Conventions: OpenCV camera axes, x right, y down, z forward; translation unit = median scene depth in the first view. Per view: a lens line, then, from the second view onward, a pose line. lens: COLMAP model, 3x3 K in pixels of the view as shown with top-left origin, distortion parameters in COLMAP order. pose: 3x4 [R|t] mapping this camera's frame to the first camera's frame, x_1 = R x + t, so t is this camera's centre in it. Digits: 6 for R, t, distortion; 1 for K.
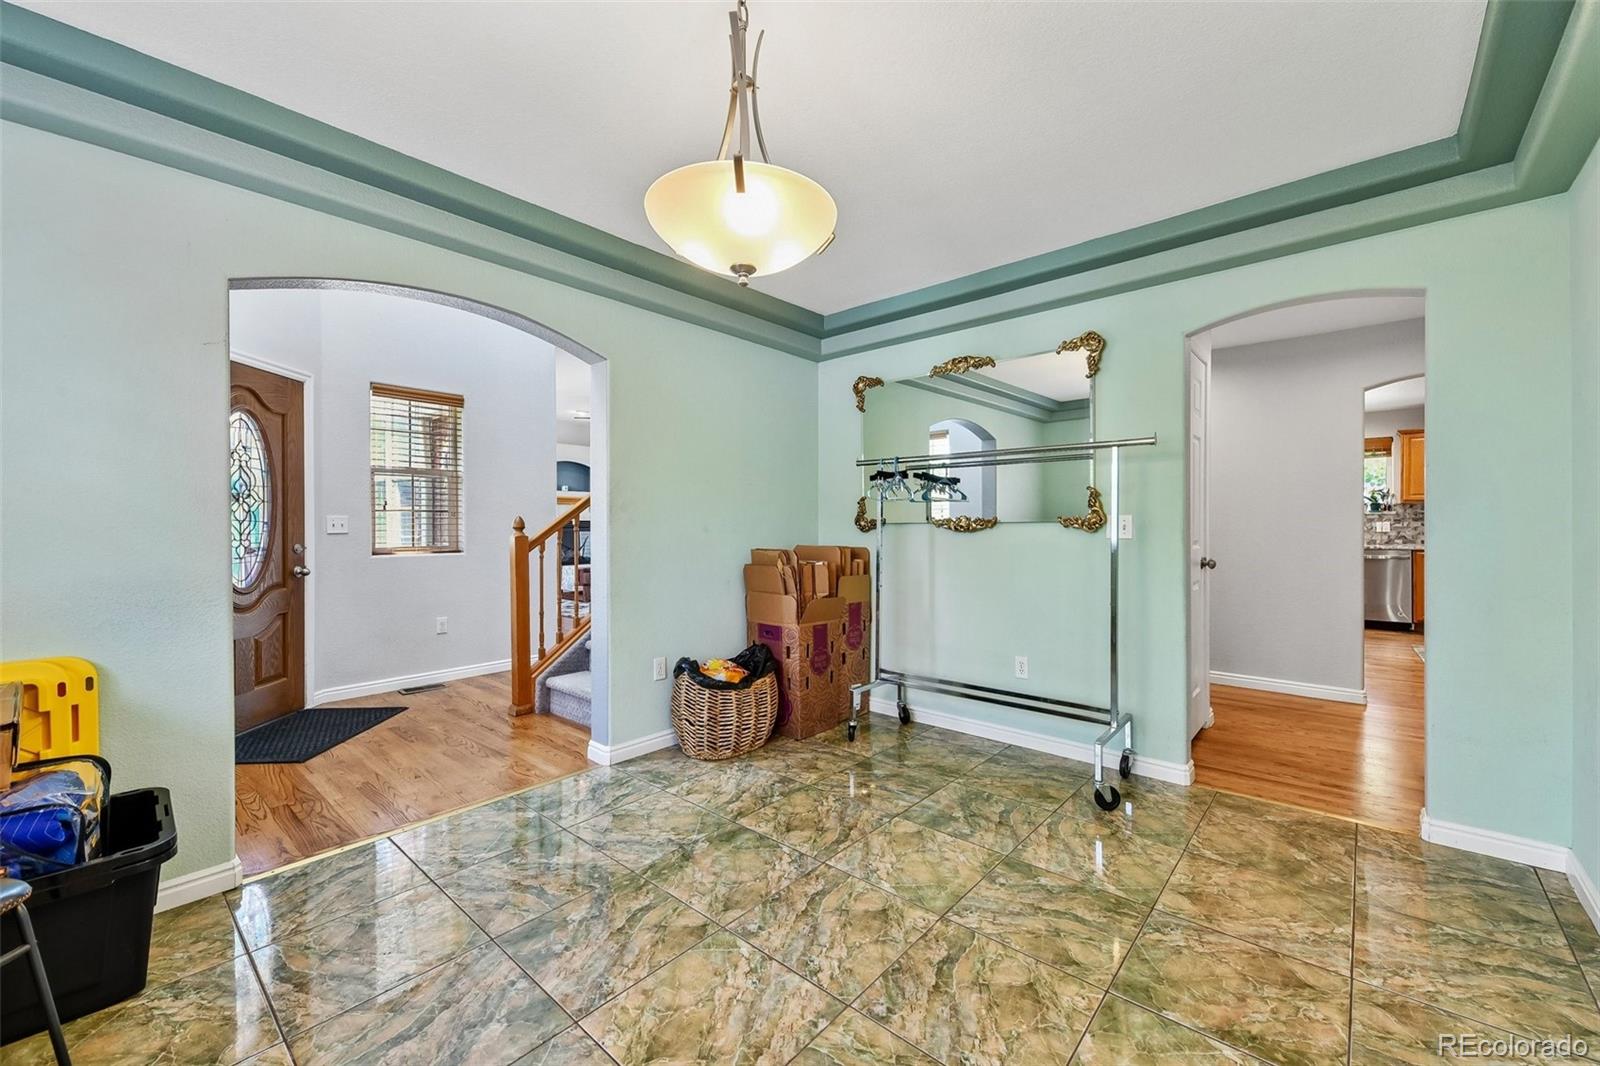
lens RADIAL K [[631.0, 0, 805.9], [0, 631.0, 533.7], [0, 0, 1]] dist [0.013284, -0.006103]
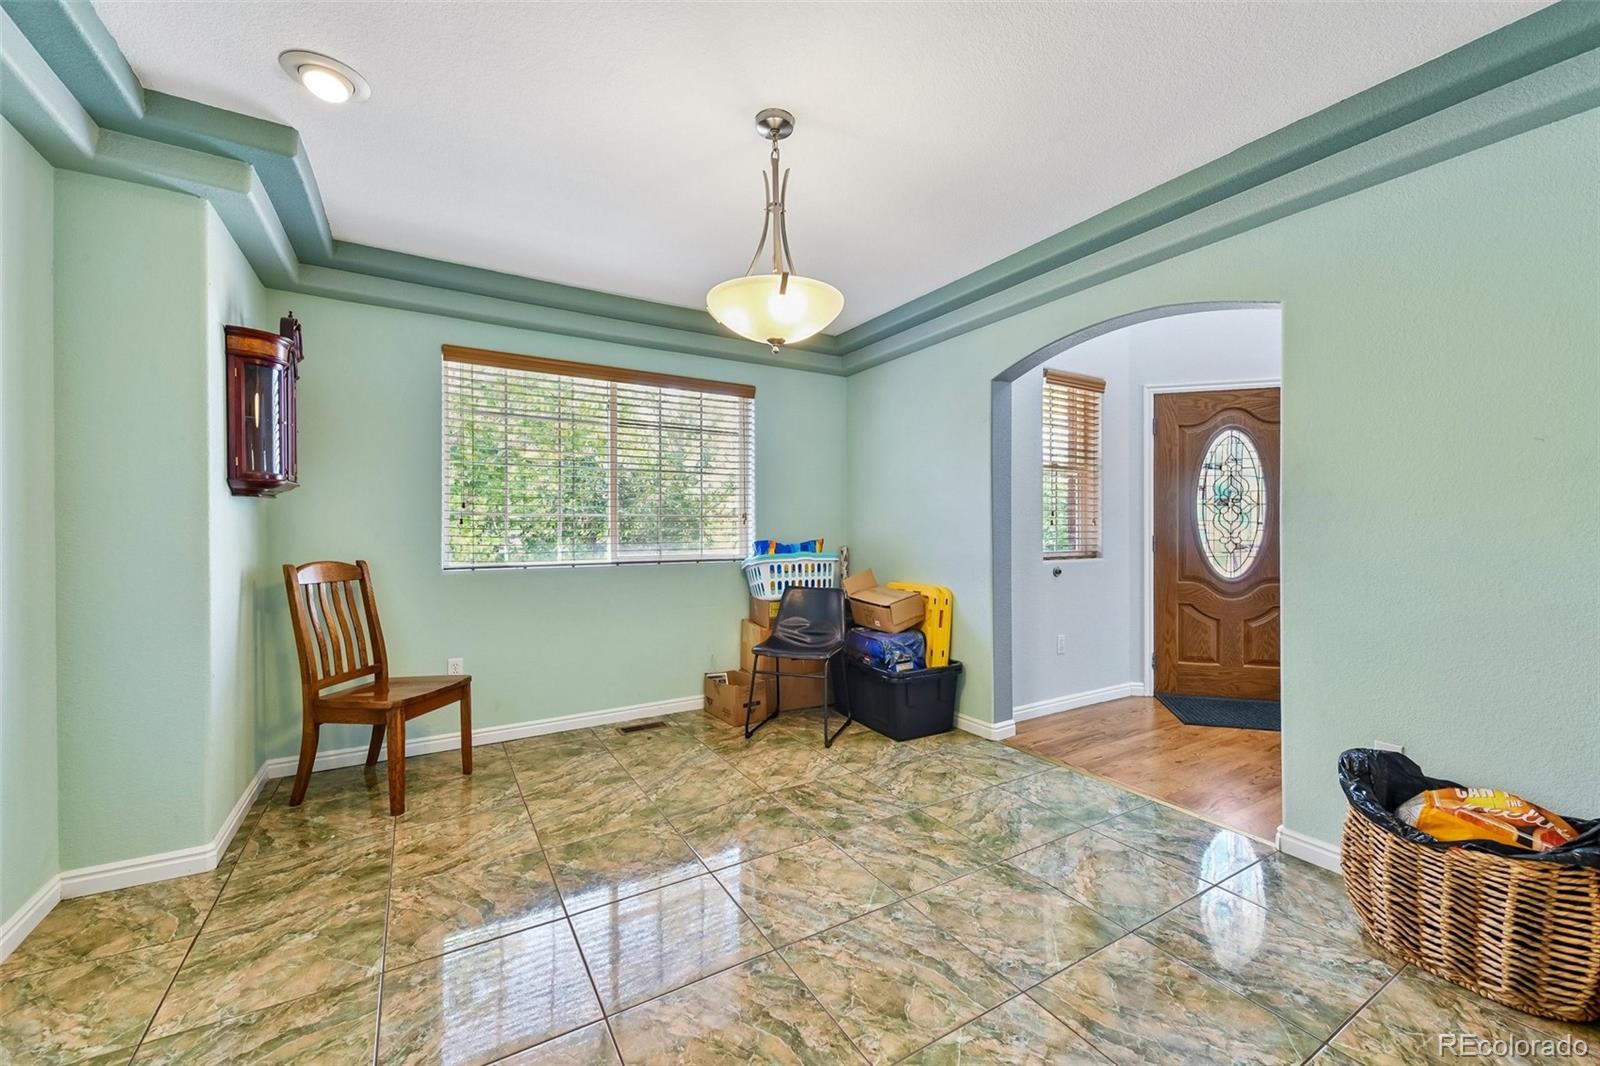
lens RADIAL K [[631.0, 0, 806.5], [0, 631.0, 526.9], [0, 0, 1]] dist [0.013284, -0.006103]
pose [[-0.305544, 0.004113, -0.952169, 0.881316], [-0.014201, 0.999860, 0.008876, -0.016902], [0.952072, 0.016234, -0.305443, 1.085191]]
